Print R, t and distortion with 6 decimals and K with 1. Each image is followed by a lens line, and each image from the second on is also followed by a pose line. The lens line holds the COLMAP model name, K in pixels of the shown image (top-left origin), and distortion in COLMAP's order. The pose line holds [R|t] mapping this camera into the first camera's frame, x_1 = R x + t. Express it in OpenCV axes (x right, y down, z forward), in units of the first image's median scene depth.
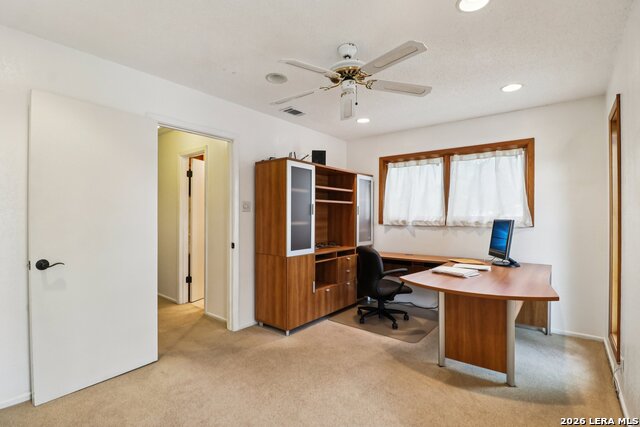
lens RADIAL K [[307.6, 0, 318.3], [0, 307.6, 216.9], [0, 0, 1]] dist [0.000382, -0.000403]
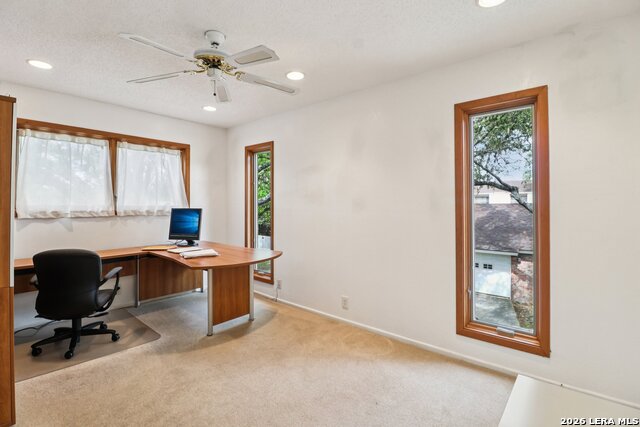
lens RADIAL K [[301.4, 0, 317.4], [0, 301.4, 200.5], [0, 0, 1]] dist [0.000620, 0.000058]
pose [[0.040587, 0.009966, 0.999126, -0.529926], [-0.001074, 0.999950, -0.009930, -0.010435], [-0.999175, -0.000670, 0.040596, 0.400924]]
